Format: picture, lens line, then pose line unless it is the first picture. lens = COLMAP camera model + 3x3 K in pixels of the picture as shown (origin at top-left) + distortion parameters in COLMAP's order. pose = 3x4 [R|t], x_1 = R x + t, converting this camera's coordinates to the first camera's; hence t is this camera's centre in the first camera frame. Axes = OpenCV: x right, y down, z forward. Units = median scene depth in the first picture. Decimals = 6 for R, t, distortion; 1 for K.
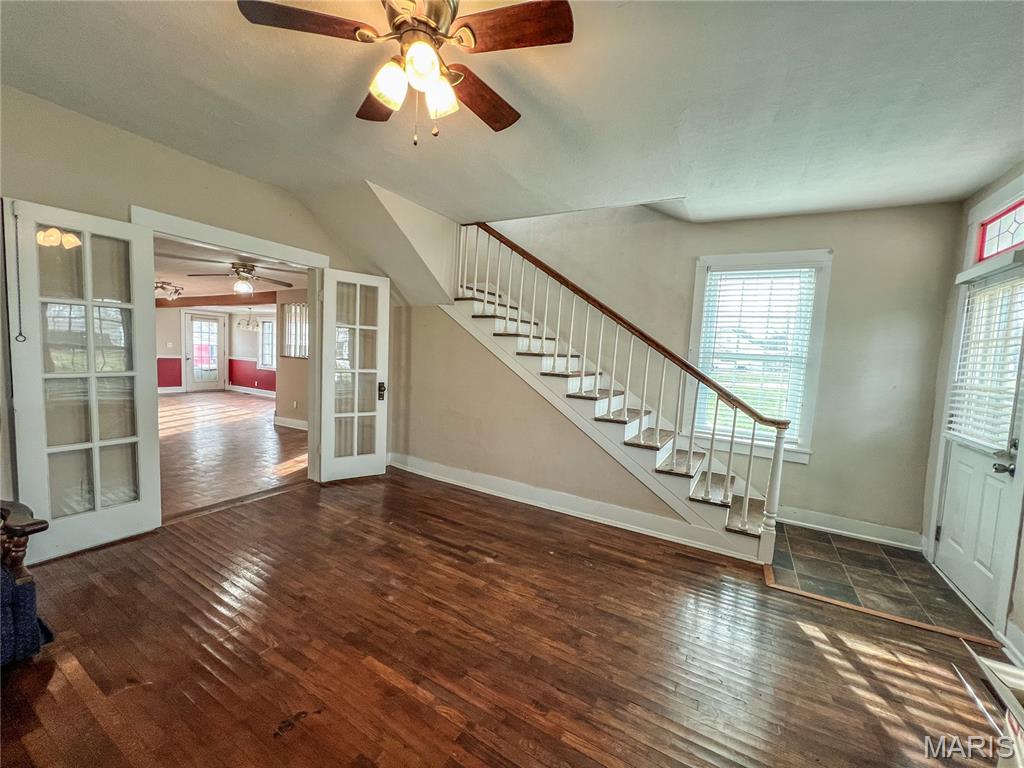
lens RADIAL K [[409.6, 0, 513.2], [0, 409.6, 384.0], [0, 0, 1]] dist [0.000418, -0.000290]
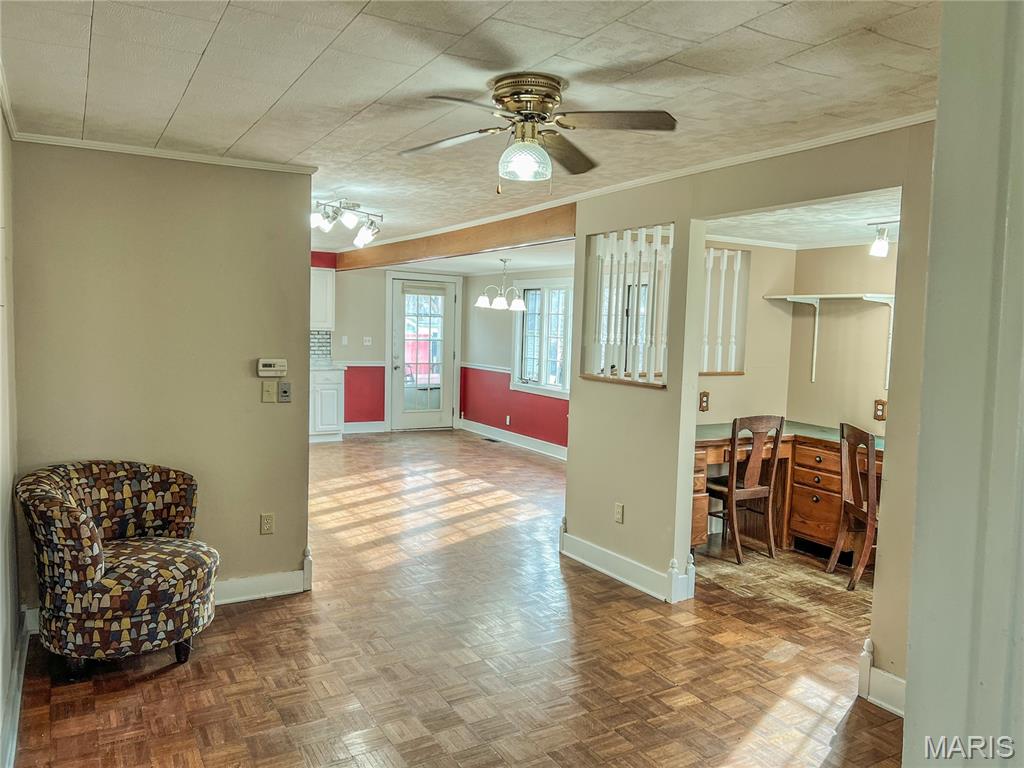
lens RADIAL K [[771.4, 0, 518.1], [0, 771.4, 383.6], [0, 0, 1]] dist [0.045847, -0.049734]
pose [[0.865136, 0.014131, -0.501337, -0.268738], [-0.023237, 0.999659, -0.011923, -0.051235], [0.500998, 0.021965, 0.865170, 0.366805]]
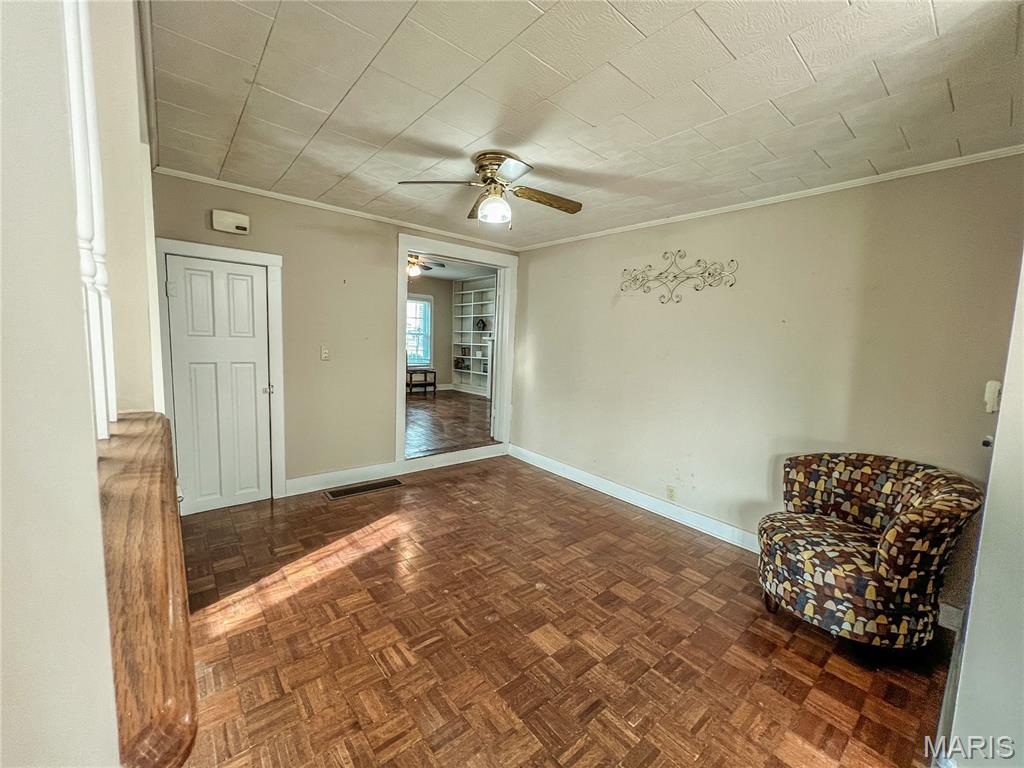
lens RADIAL K [[409.6, 0, 507.3], [0, 409.6, 384.1], [0, 0, 1]] dist [0.000418, -0.000290]
pose [[-0.936817, -0.121232, 0.328142, -0.580220], [-0.055394, 0.977604, 0.203033, -0.093989], [-0.345407, 0.172028, -0.922551, 0.994048]]
